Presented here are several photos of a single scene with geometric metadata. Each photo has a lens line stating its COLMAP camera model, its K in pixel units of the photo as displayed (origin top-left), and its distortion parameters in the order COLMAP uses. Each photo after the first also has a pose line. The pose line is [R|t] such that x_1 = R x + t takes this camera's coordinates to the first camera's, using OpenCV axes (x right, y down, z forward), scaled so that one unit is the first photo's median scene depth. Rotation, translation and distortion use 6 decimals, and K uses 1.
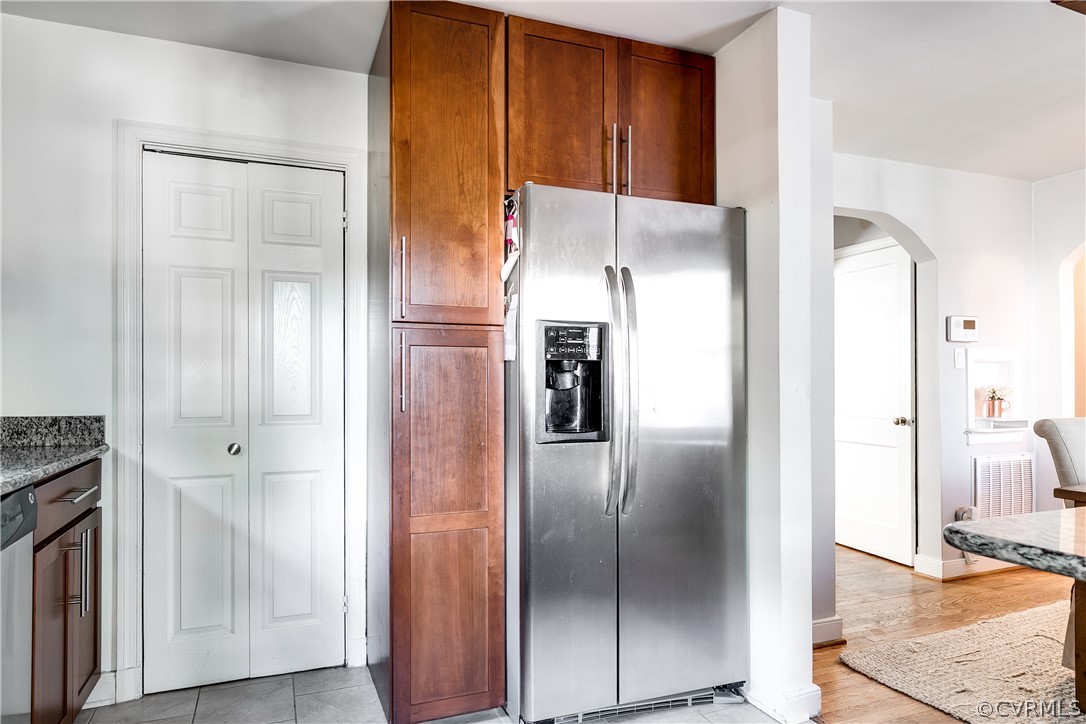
lens RADIAL K [[636.0, 0, 540.0], [0, 636.0, 370.7], [0, 0, 1]] dist [0.003622, 0.001325]
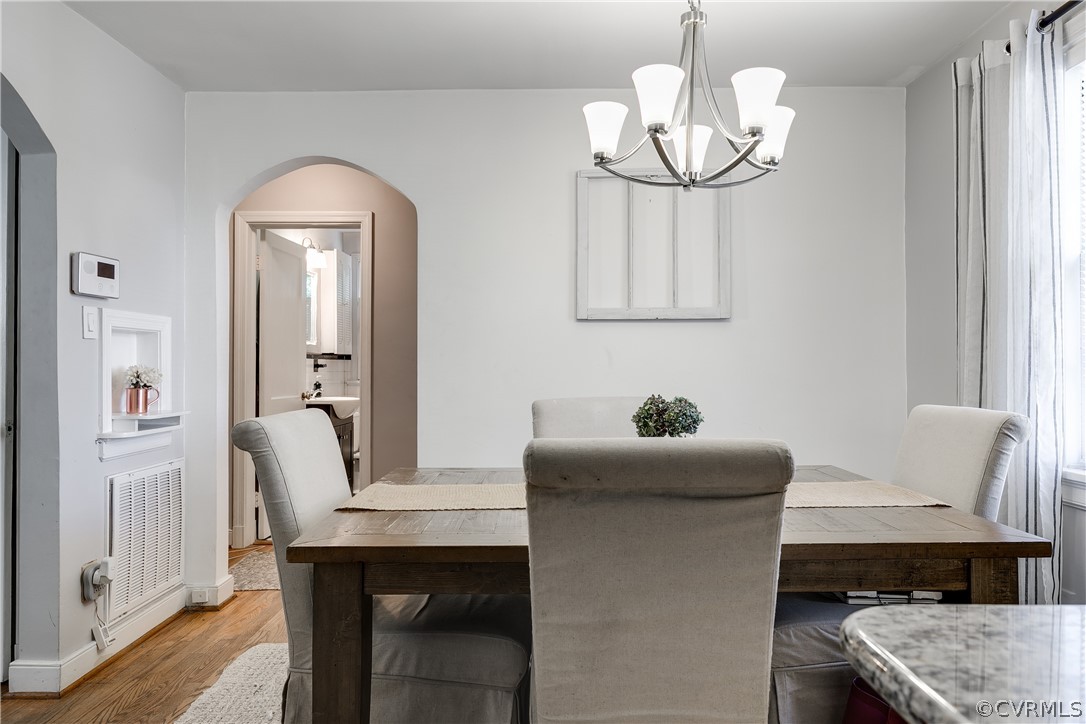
lens RADIAL K [[732.4, 0, 543.0], [0, 732.4, 362.0], [0, 0, 1]] dist [-0.002911, -0.001092]
pose [[0.393064, 0.001725, 0.919510, 0.173799], [-0.015386, 0.999871, 0.004702, 0.008640], [-0.919383, -0.015996, 0.393039, 0.310036]]
